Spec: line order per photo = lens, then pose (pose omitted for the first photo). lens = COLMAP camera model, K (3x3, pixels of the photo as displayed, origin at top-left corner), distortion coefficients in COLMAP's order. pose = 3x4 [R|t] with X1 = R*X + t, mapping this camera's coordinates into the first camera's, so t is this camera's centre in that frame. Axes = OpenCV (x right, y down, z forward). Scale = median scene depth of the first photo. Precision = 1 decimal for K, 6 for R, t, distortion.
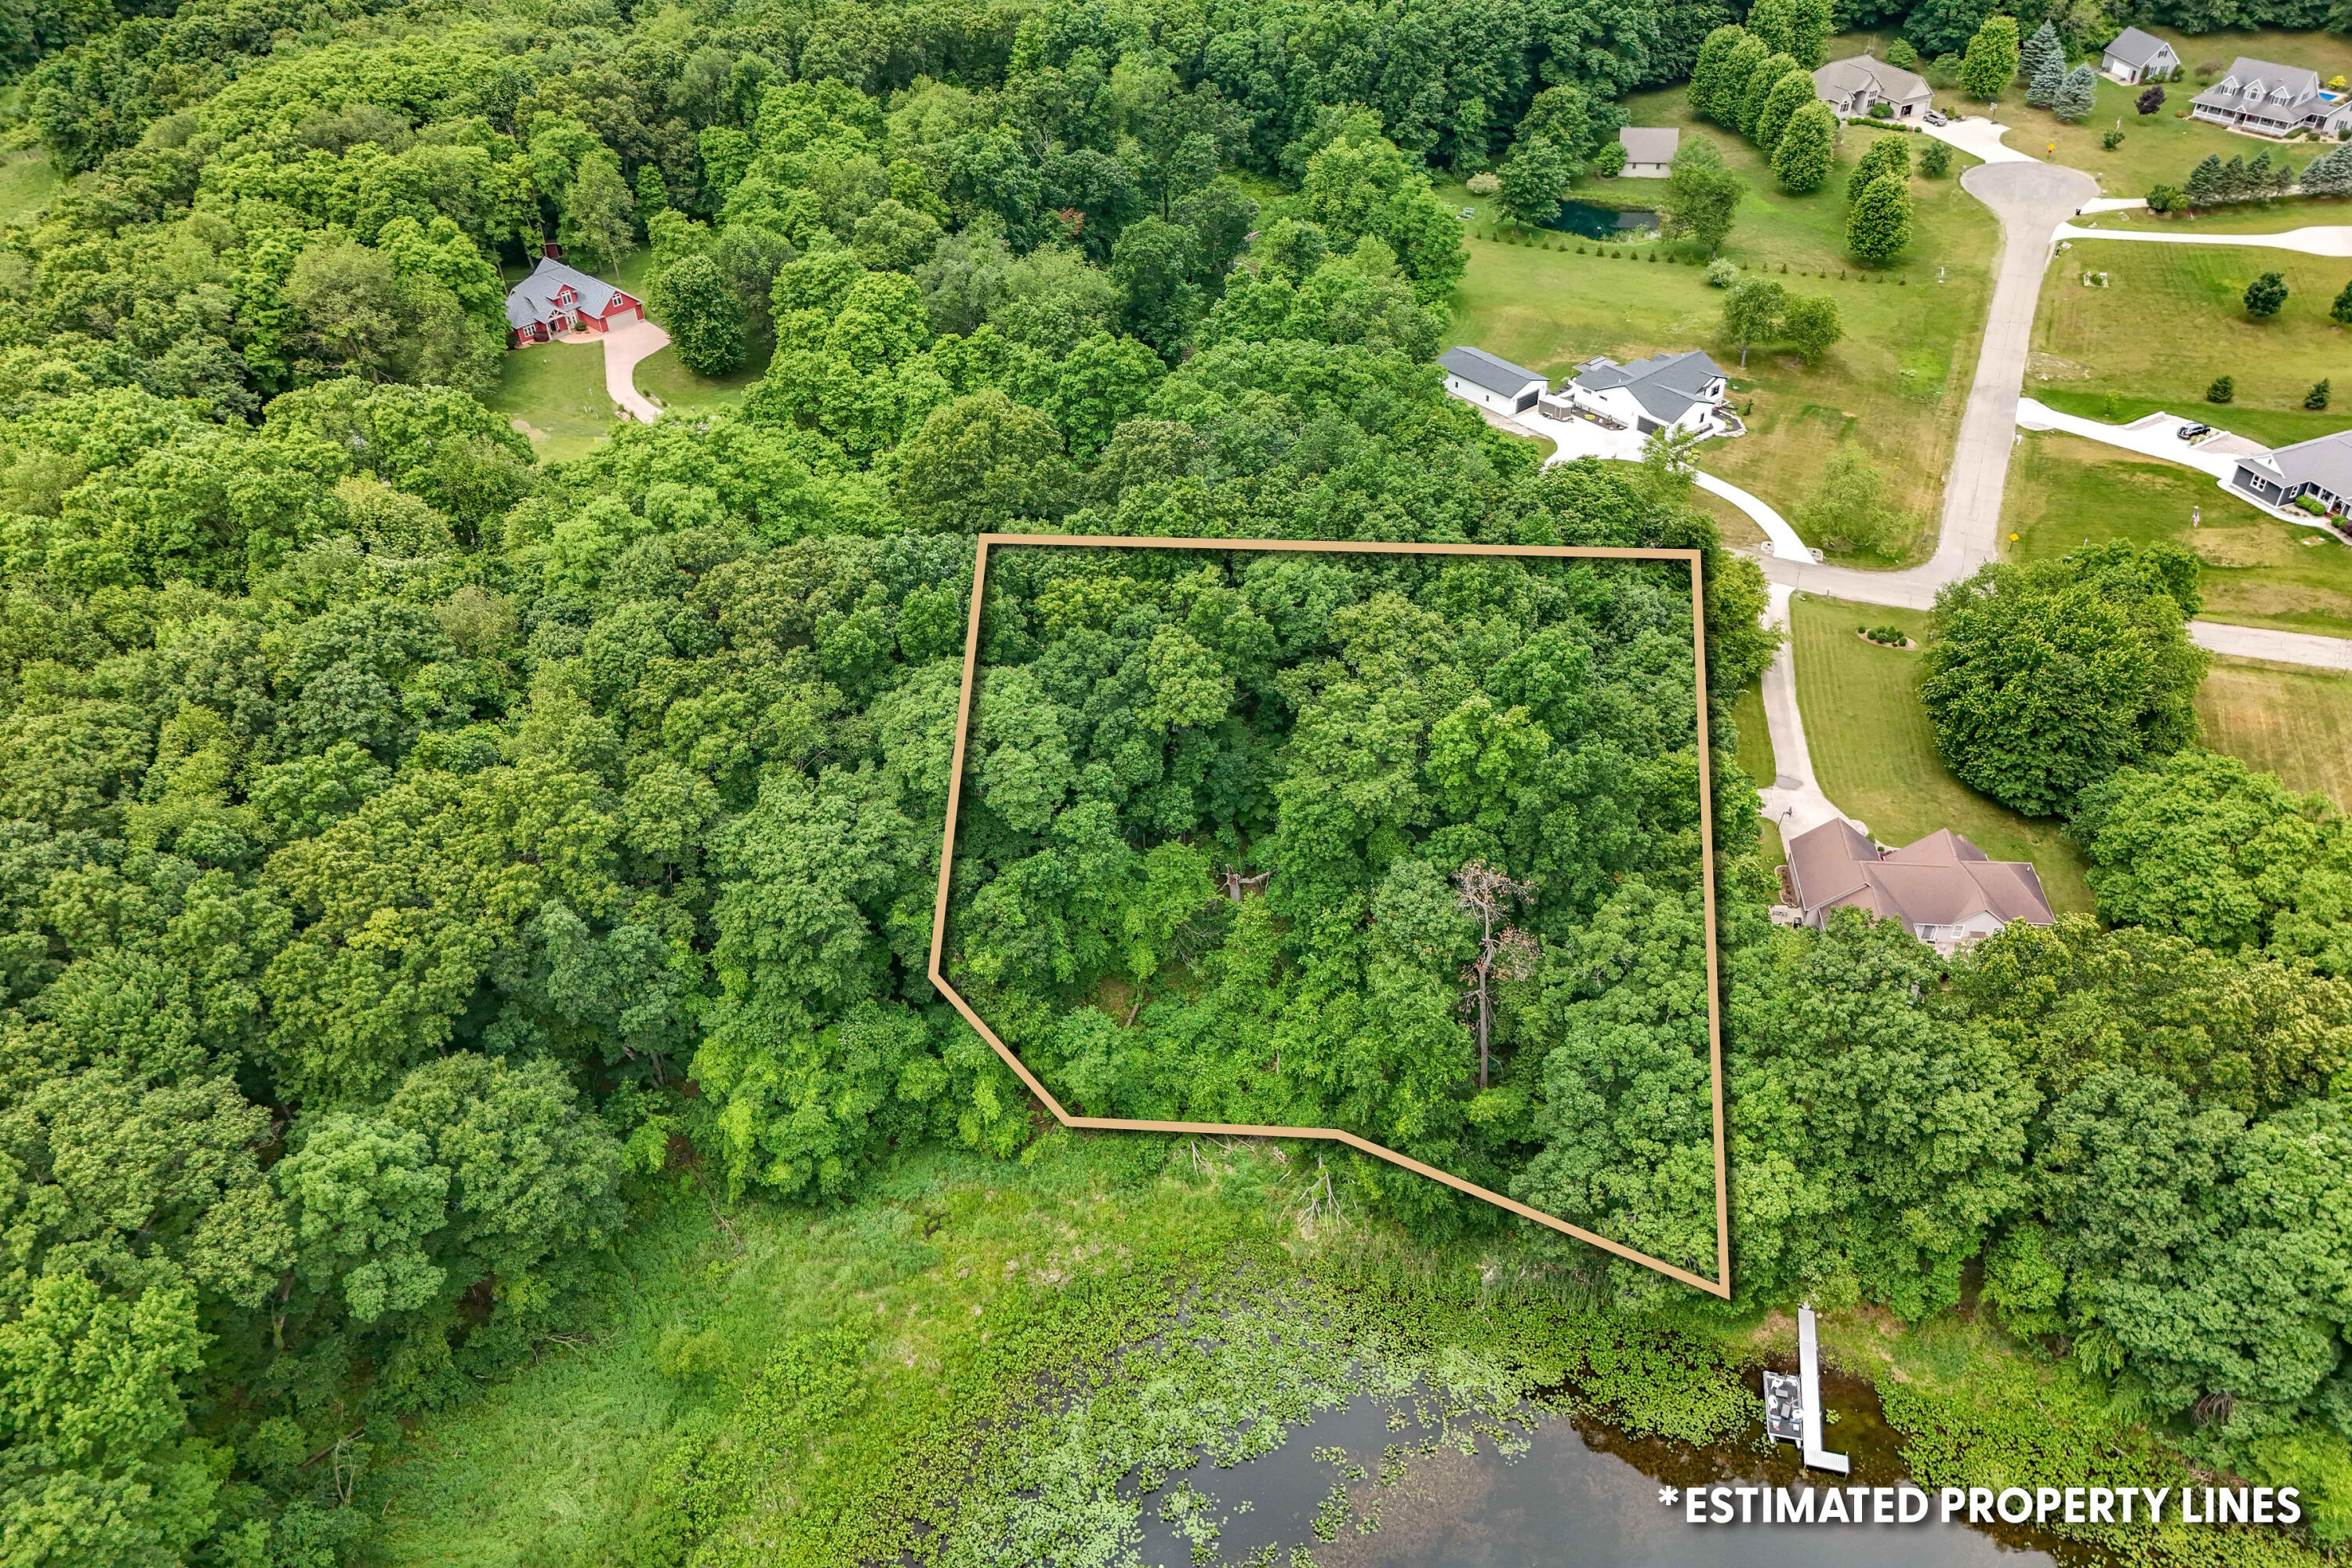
lens RADIAL K [[1752.6, 0, 1178.2], [0, 1752.6, 726.2], [0, 0, 1]] dist [0.064926, -0.045546]
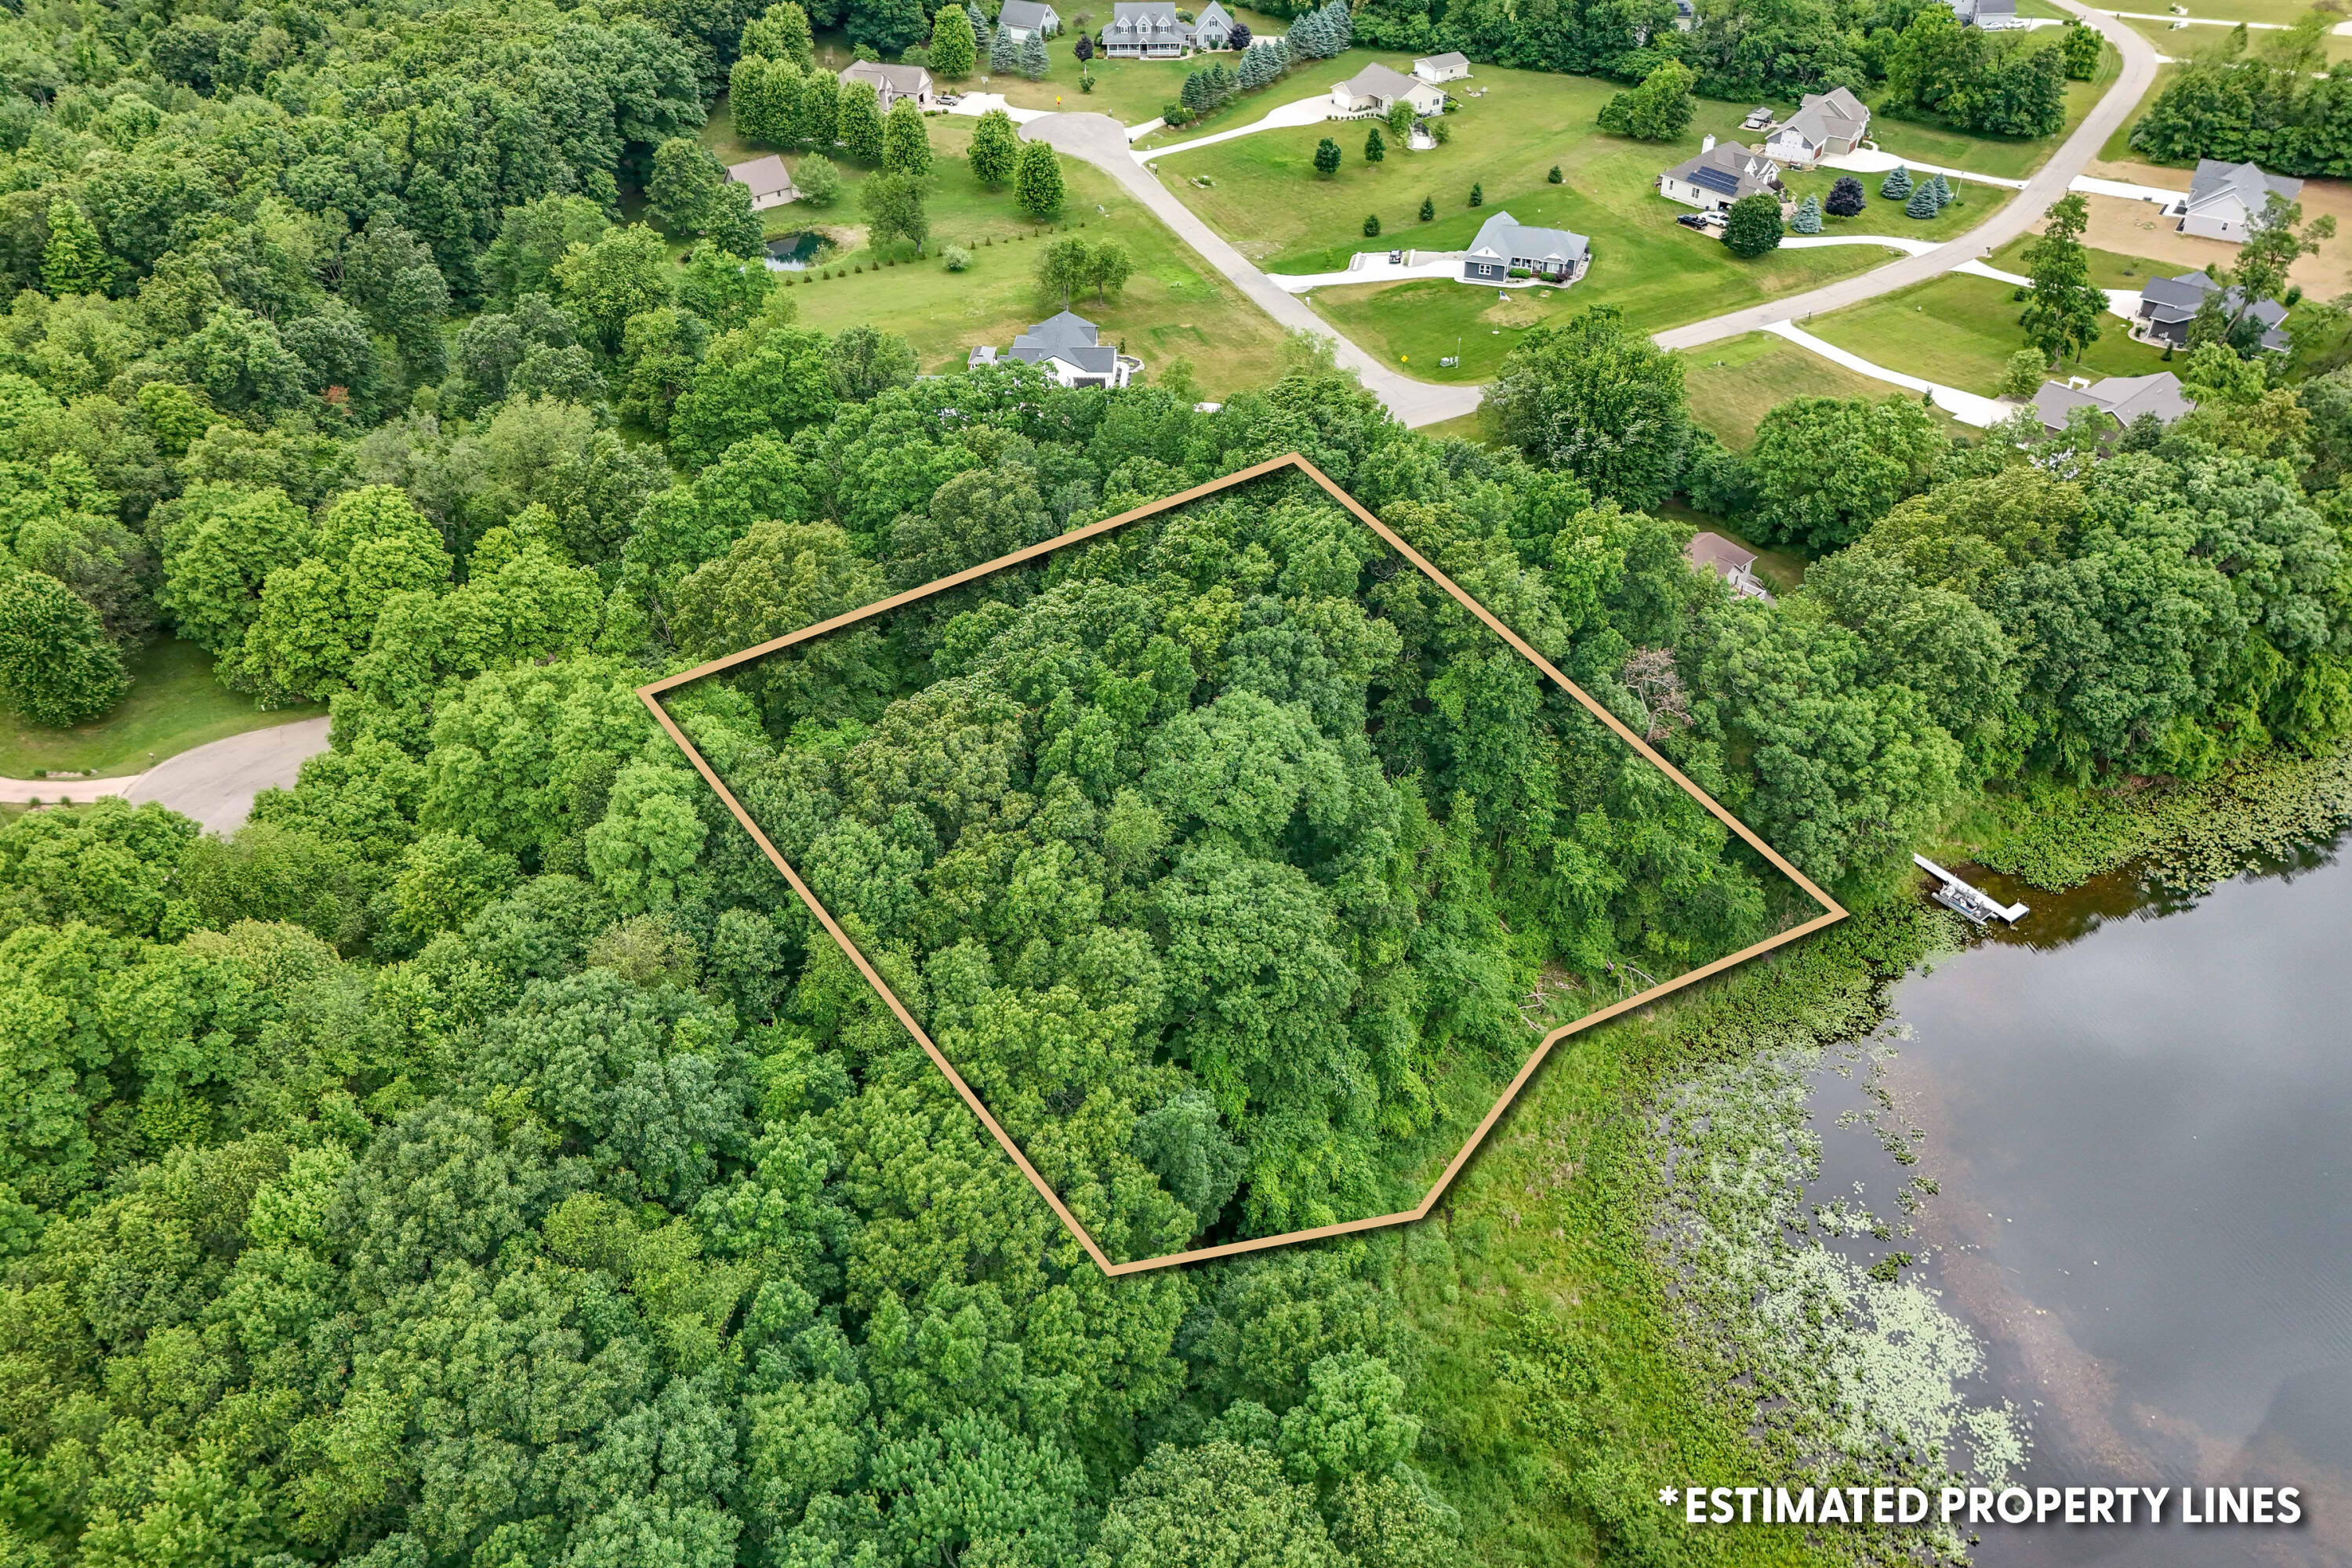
lens RADIAL K [[1752.6, 0, 1178.2], [0, 1752.6, 726.2], [0, 0, 1]] dist [0.064926, -0.045546]
pose [[0.658152, -0.429211, 0.618557, -0.734837], [0.448128, 0.883525, 0.136256, -0.167498], [-0.604993, 0.187516, 0.773835, 0.255466]]
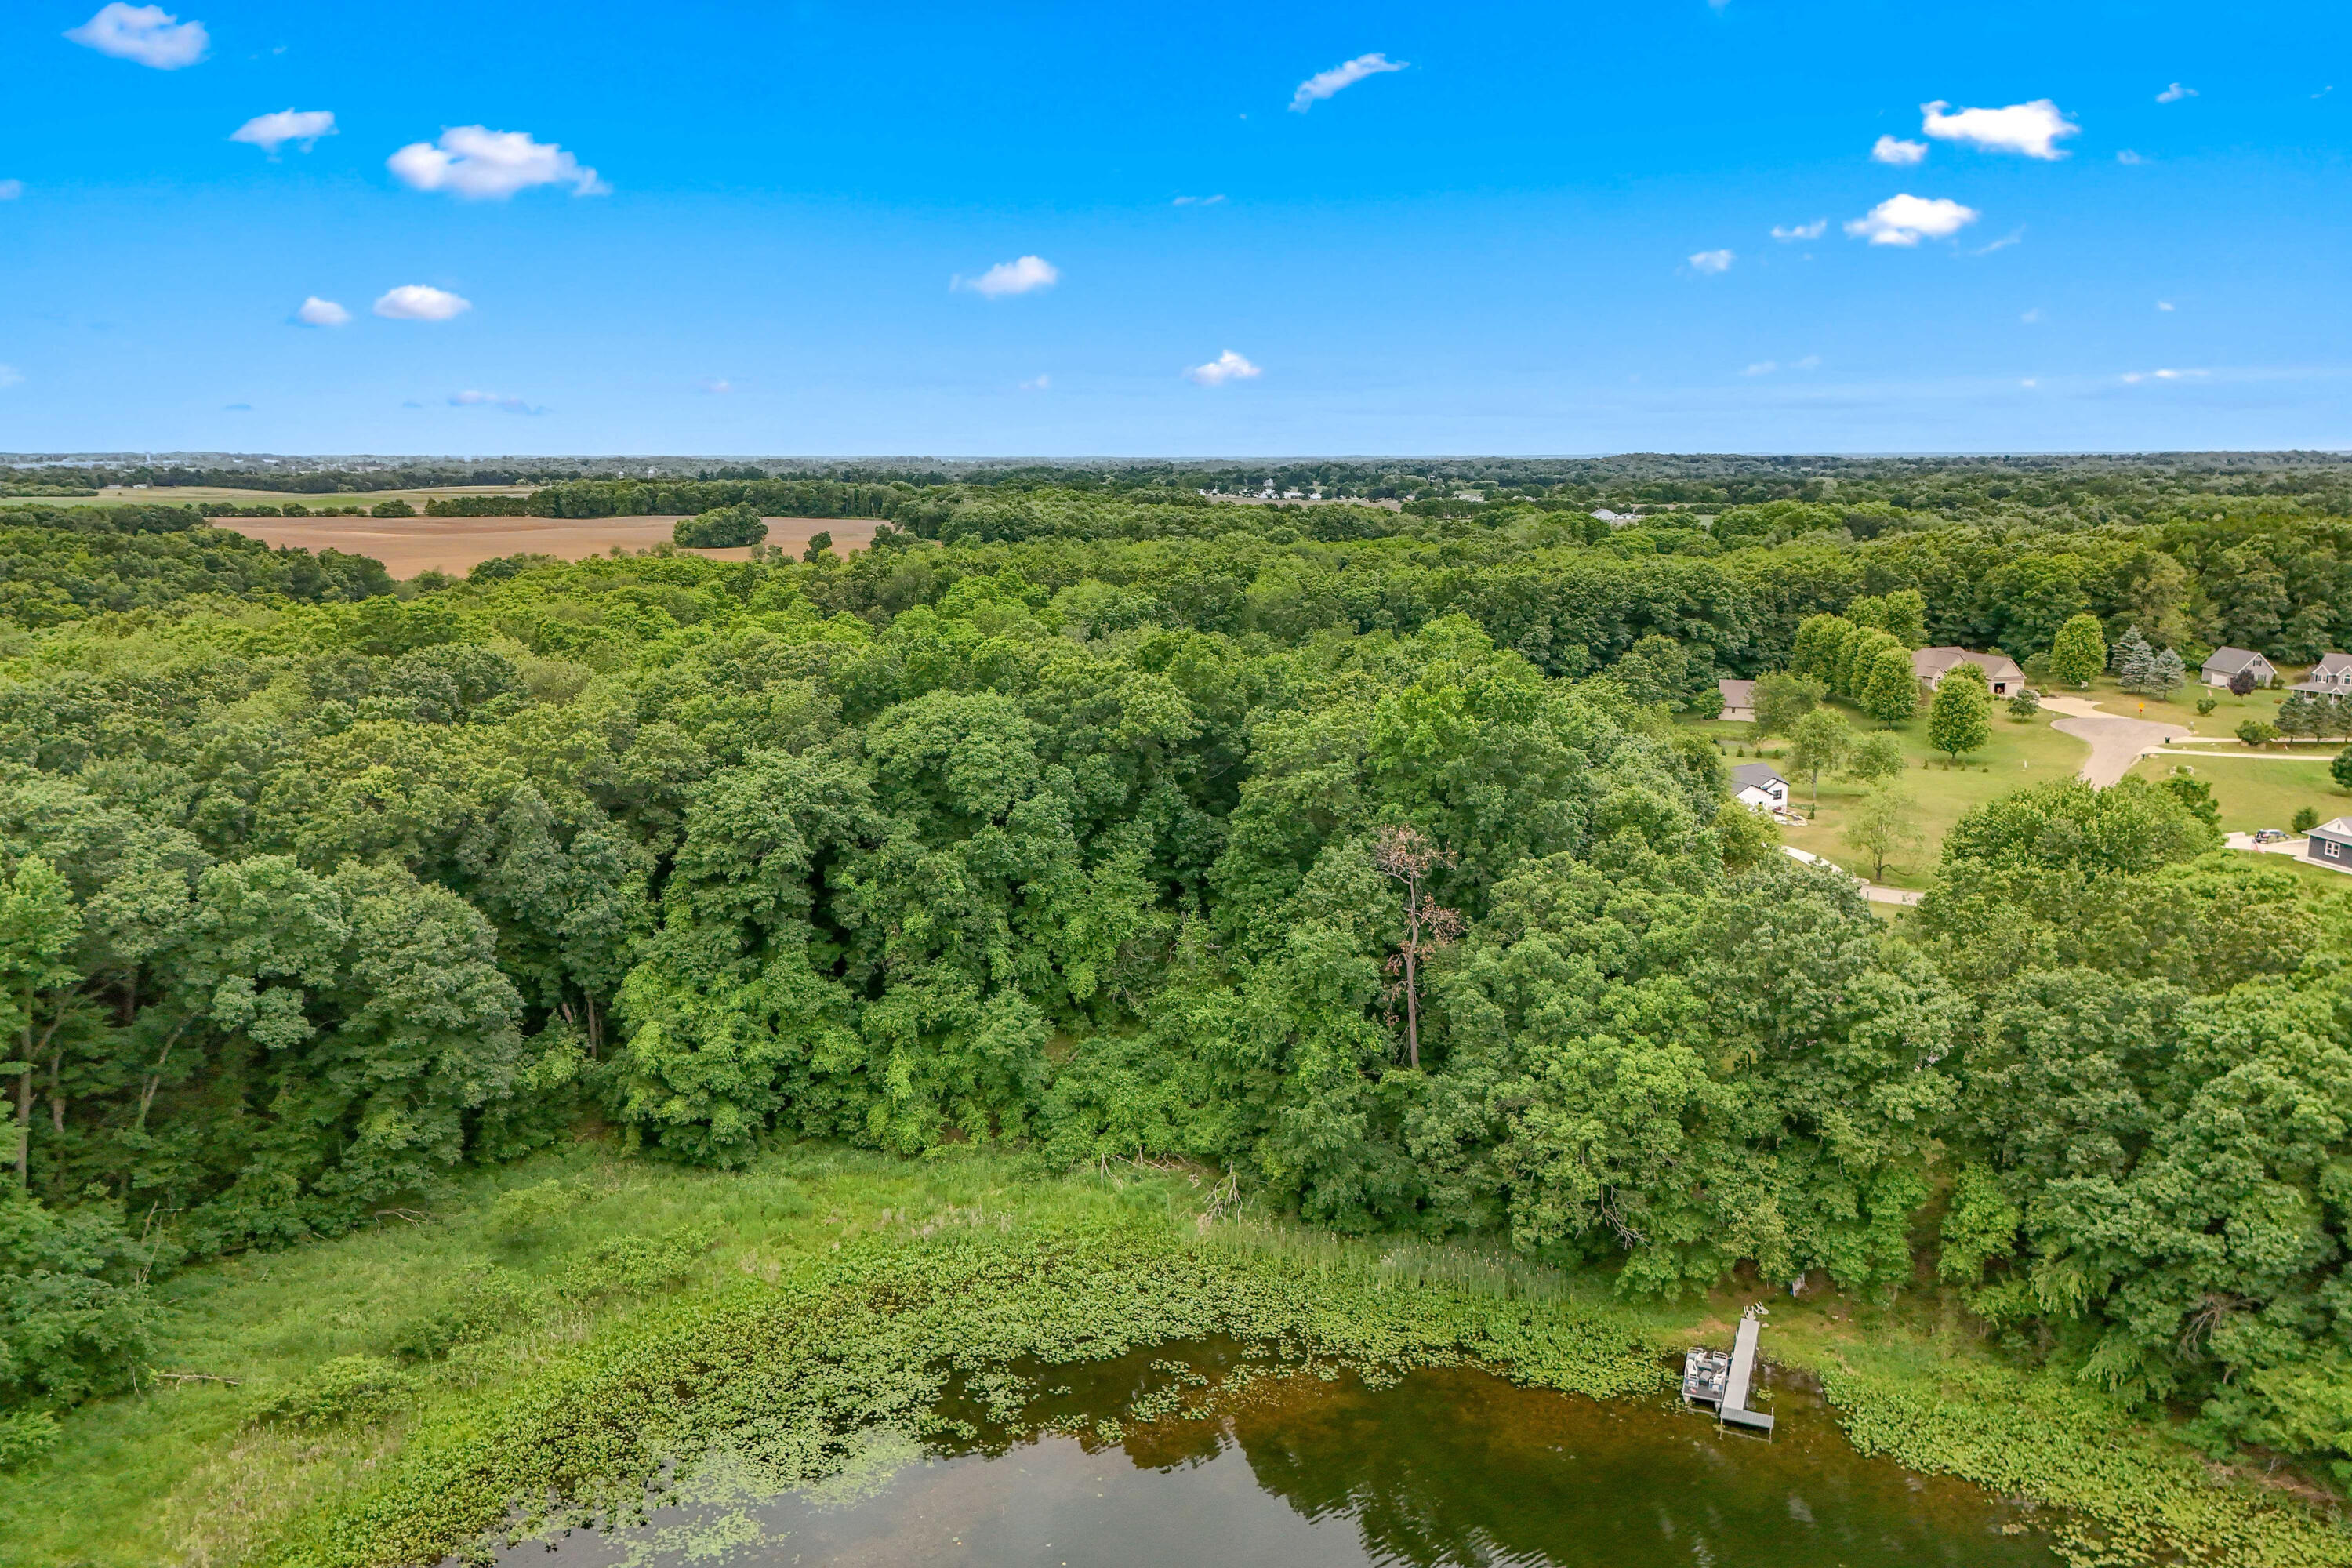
lens RADIAL K [[1752.6, 0, 1178.2], [0, 1752.6, 726.2], [0, 0, 1]] dist [0.064926, -0.045546]
pose [[0.987812, 0.061011, -0.143199, 0.169954], [-0.120357, 0.882765, -0.454137, 0.460932], [0.098704, 0.465837, 0.879348, 0.070327]]
